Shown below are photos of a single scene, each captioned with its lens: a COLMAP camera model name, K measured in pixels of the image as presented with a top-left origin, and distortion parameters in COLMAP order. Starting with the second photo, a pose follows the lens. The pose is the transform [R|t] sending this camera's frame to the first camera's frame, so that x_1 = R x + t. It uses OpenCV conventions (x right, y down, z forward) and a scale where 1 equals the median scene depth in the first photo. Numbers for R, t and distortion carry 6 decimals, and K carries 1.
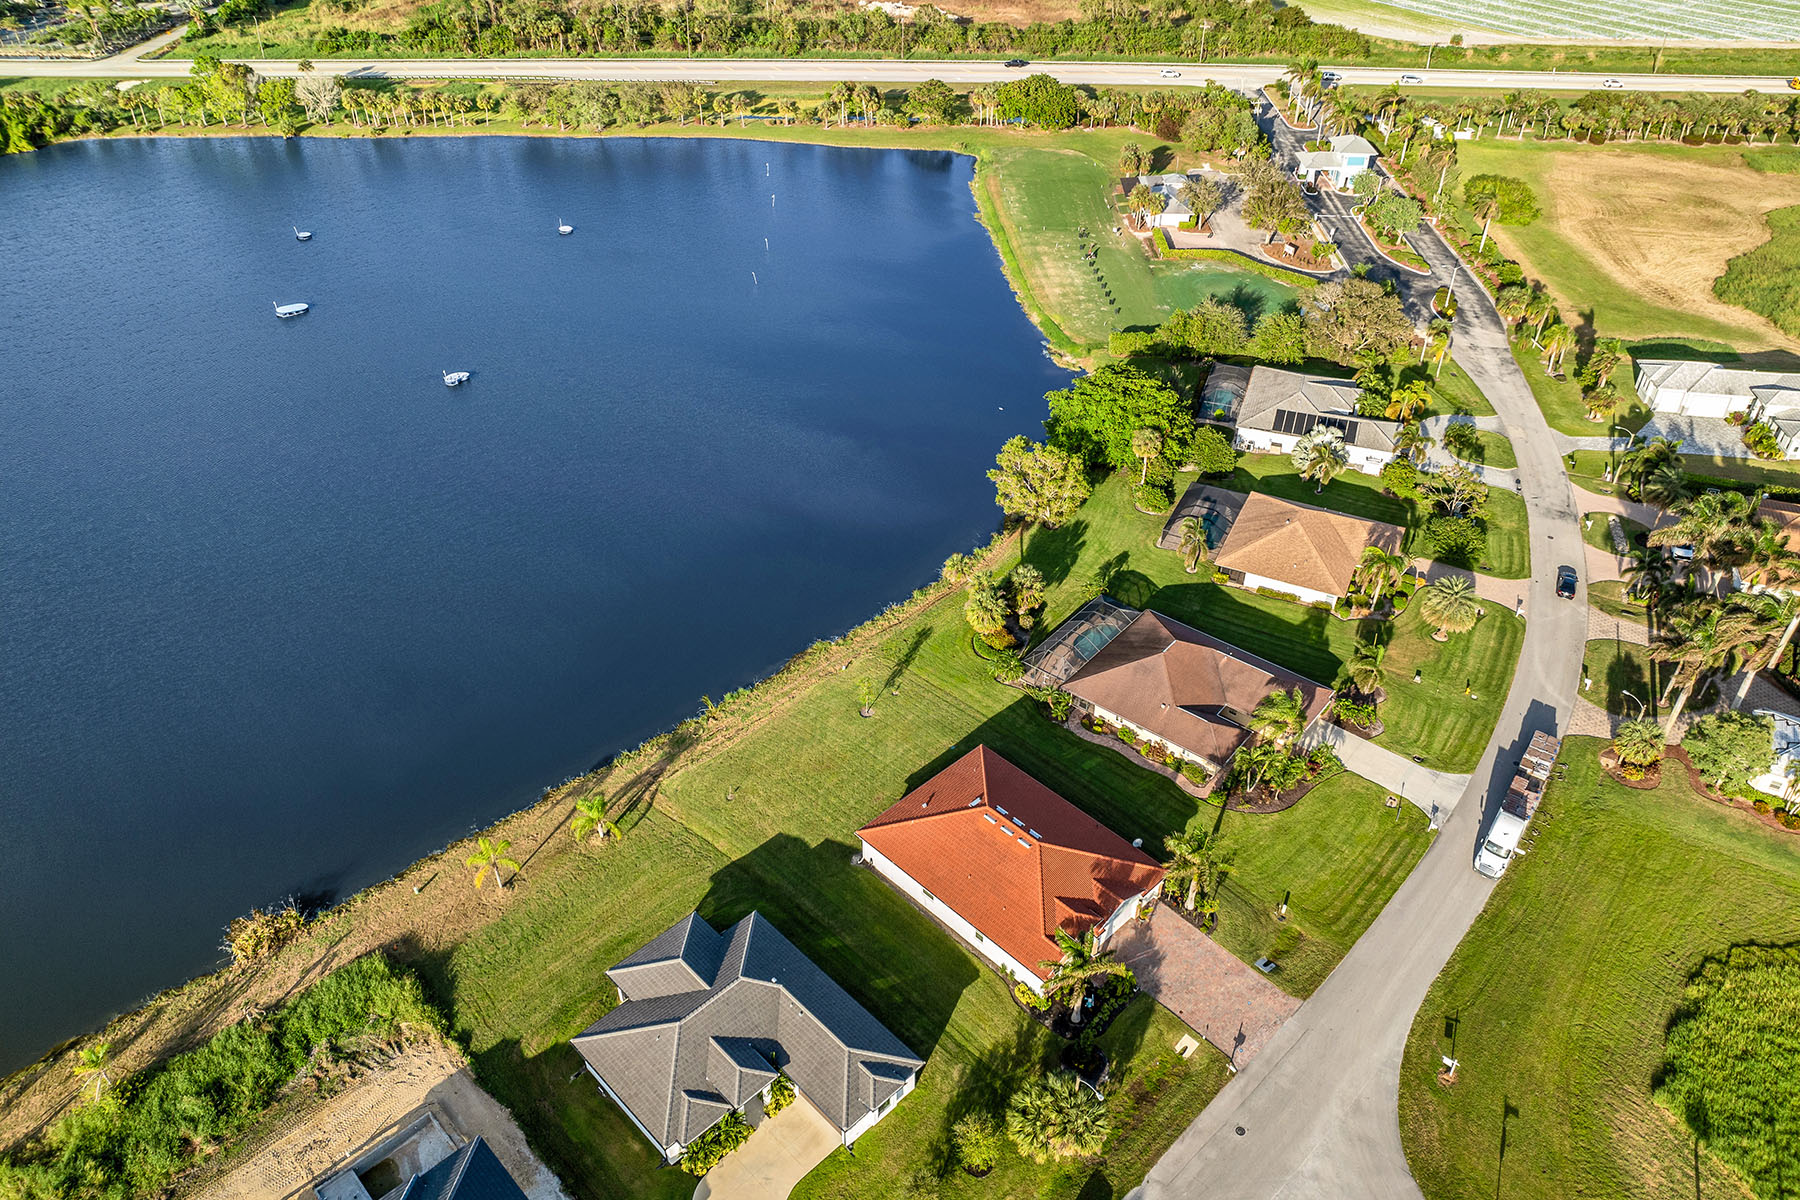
lens RADIAL K [[1272.6, 0, 892.2], [0, 1272.6, 570.3], [0, 0, 1]] dist [-0.027793, 0.002736]
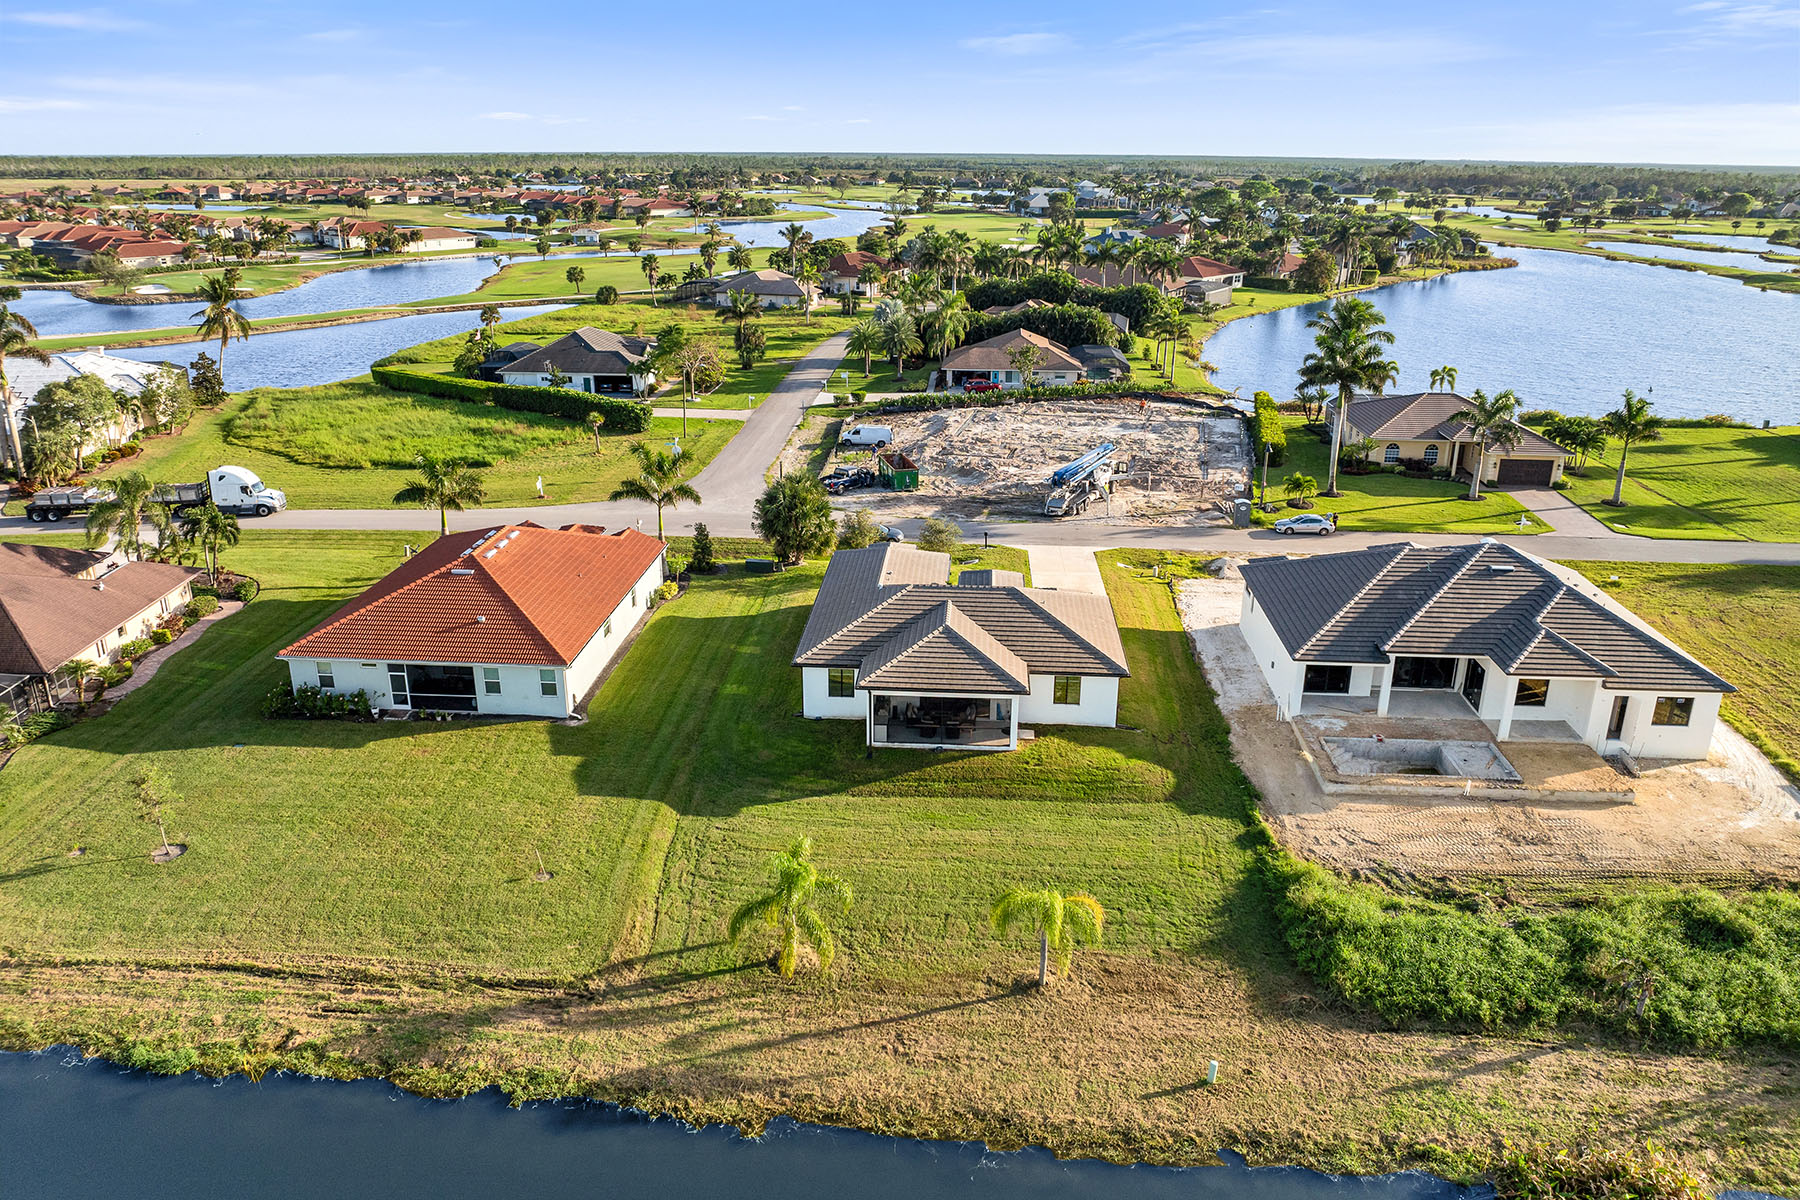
lens RADIAL K [[1272.6, 0, 892.2], [0, 1272.6, 570.3], [0, 0, 1]] dist [-0.027793, 0.002736]
pose [[-0.667327, -0.238710, 0.705473, -0.571758], [0.430511, 0.649312, 0.626940, -0.141402], [-0.607729, 0.722088, -0.330536, 1.122051]]
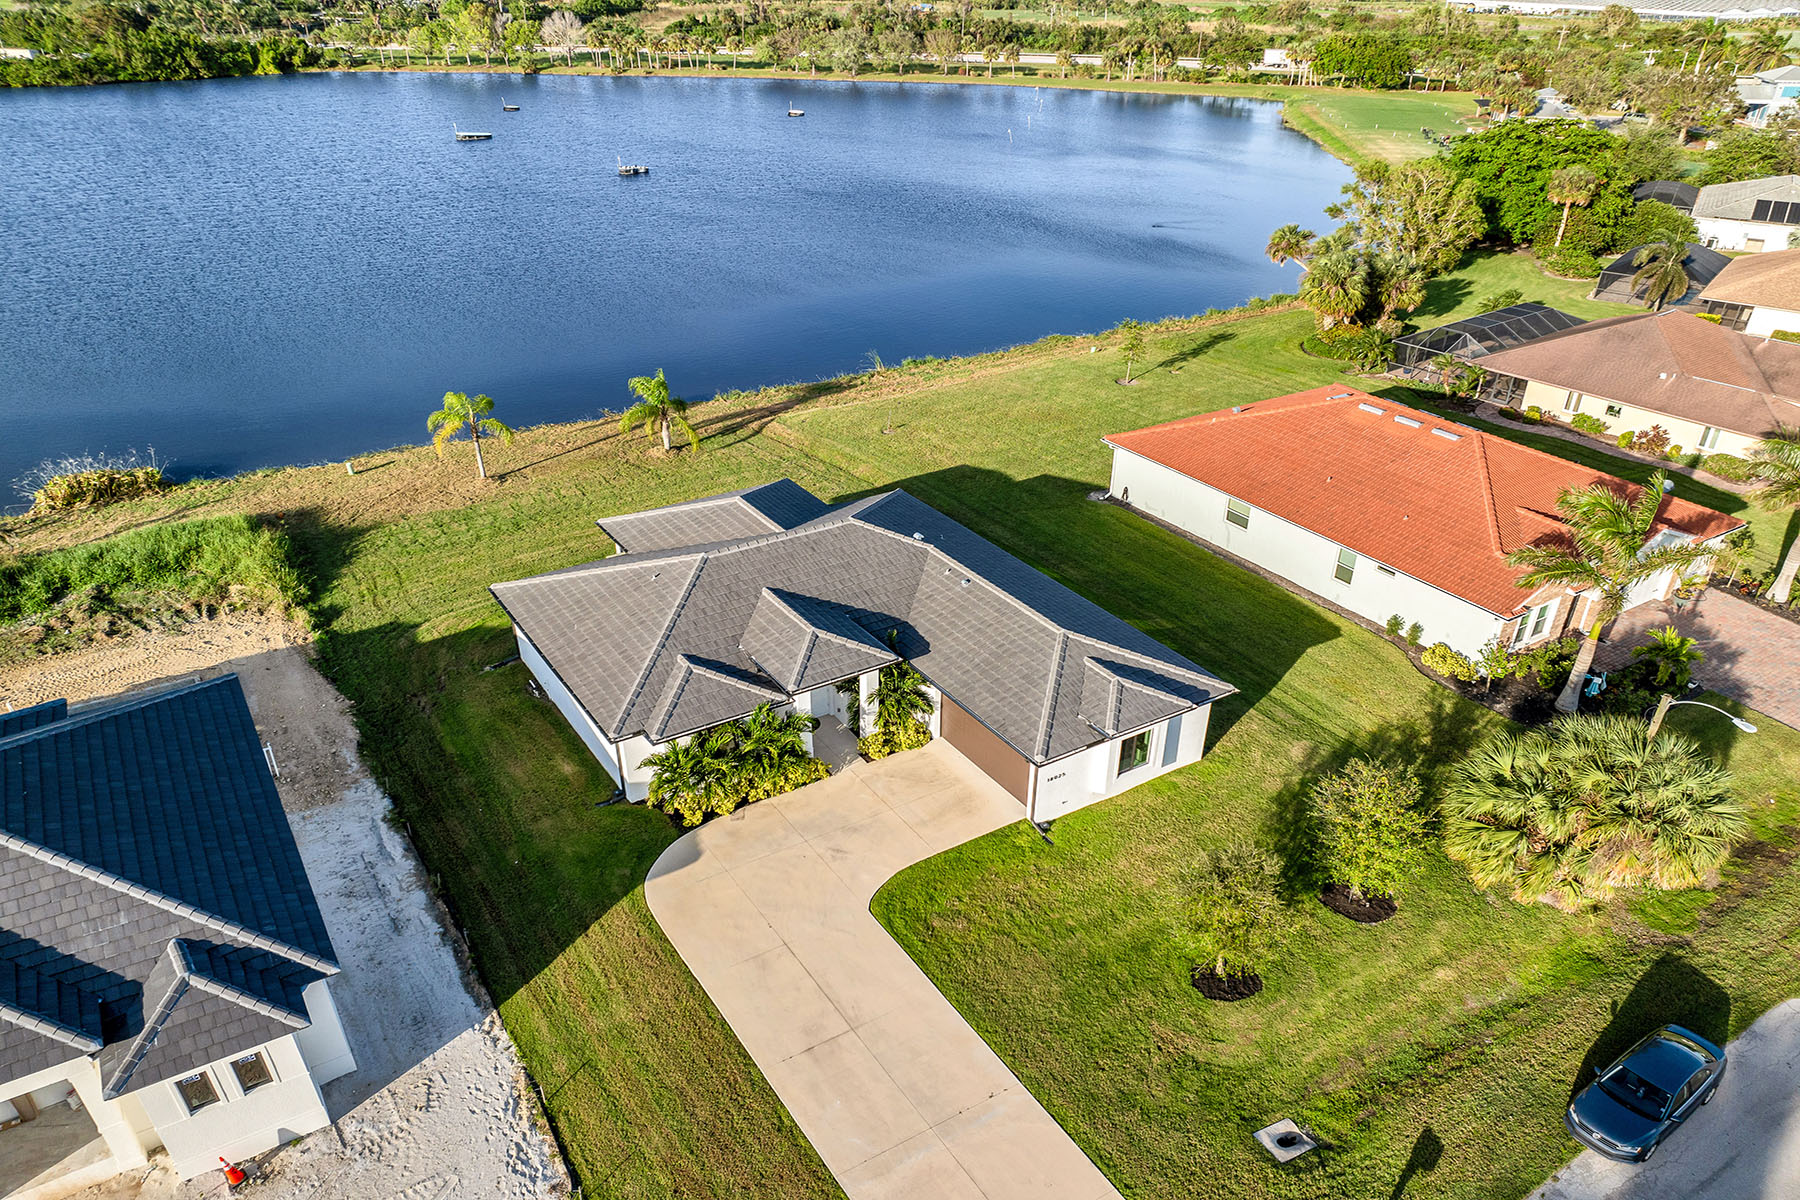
lens RADIAL K [[1292.6, 0, 900.0], [0, 1292.6, 600.0], [0, 0, 1]] dist [-0.029372, -0.000361]
pose [[0.979880, 0.100036, -0.172706, -0.011403], [-0.123296, 0.983862, -0.129664, 0.376346], [0.156948, 0.148349, 0.976401, 0.477435]]
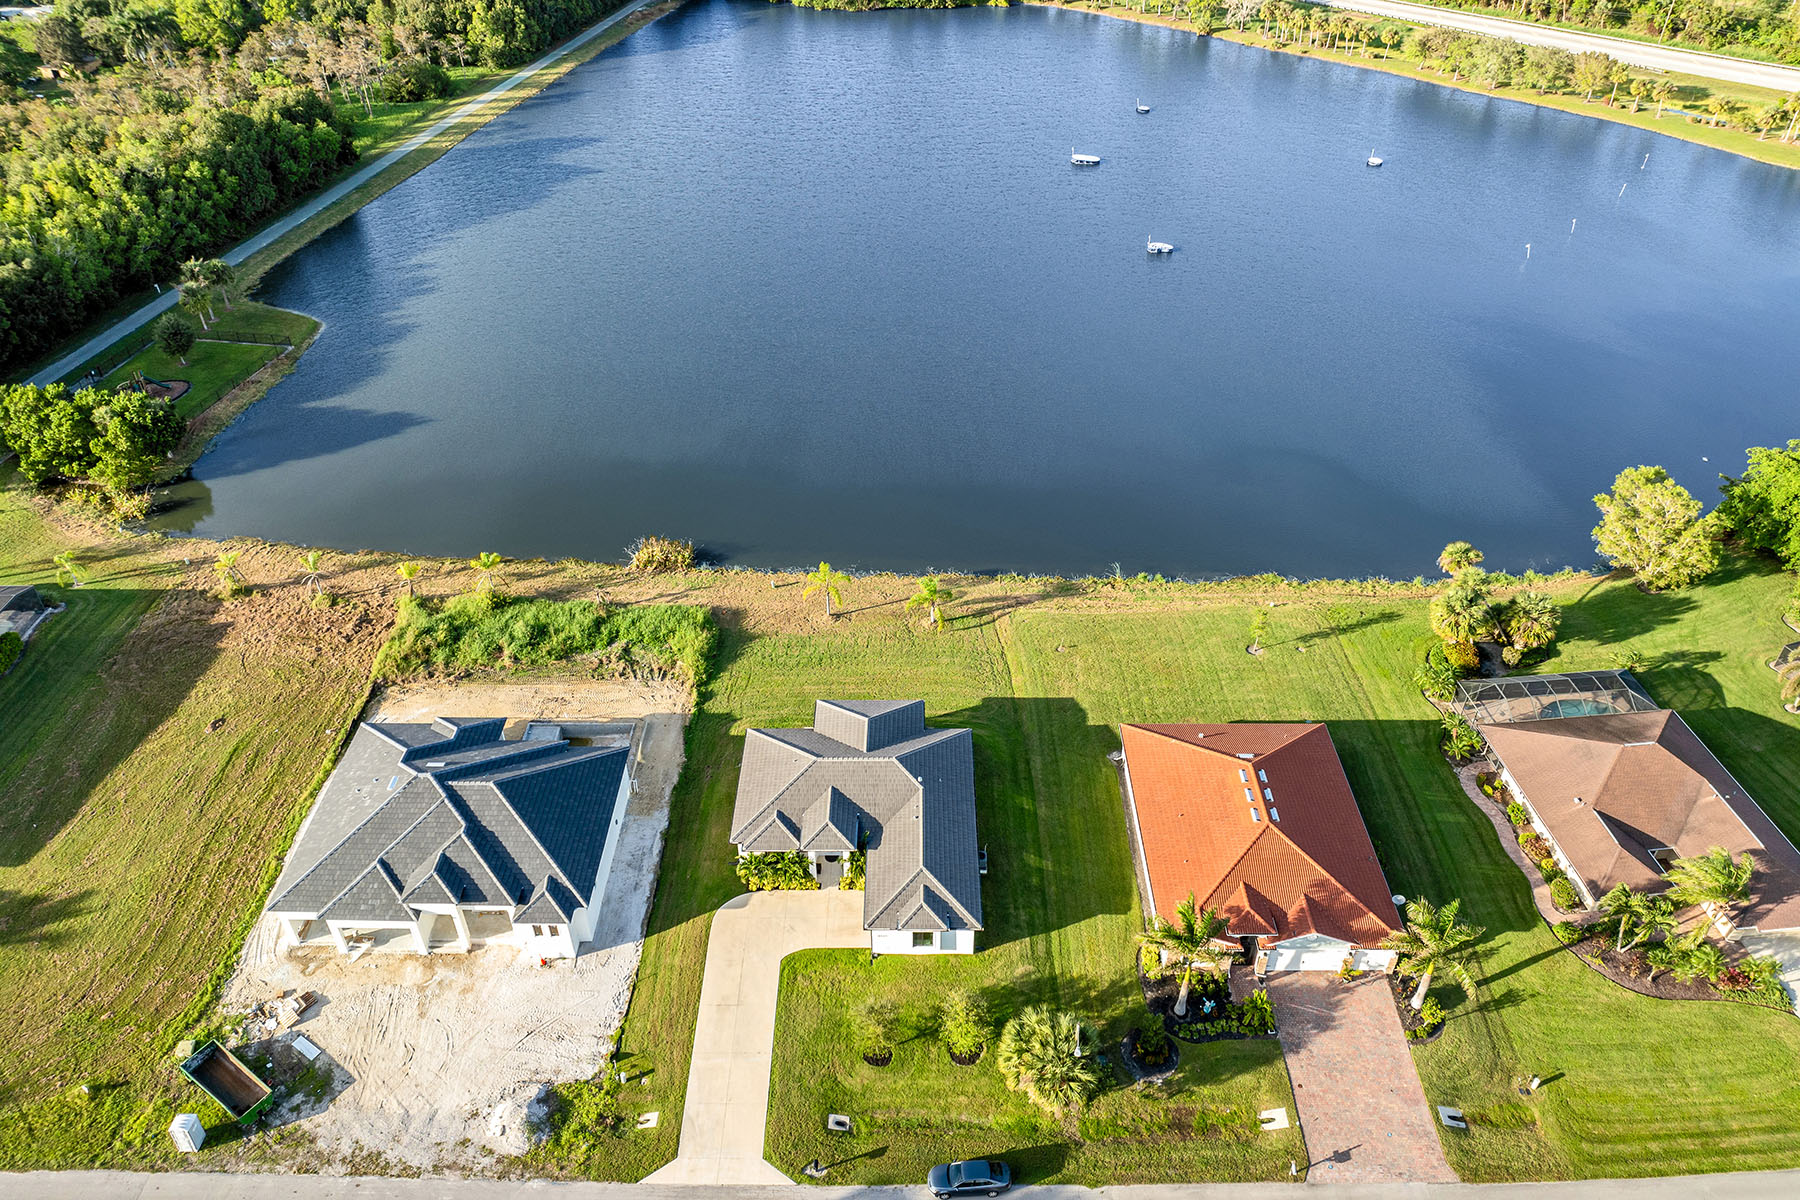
lens RADIAL K [[1297.4, 0, 923.6], [0, 1297.4, 542.5], [0, 0, 1]] dist [-0.027834, 0.008456]
pose [[0.722664, 0.387723, -0.572213, 0.363519], [-0.401703, 0.909284, 0.108796, 0.046857], [0.562487, 0.151237, 0.812857, 0.159509]]
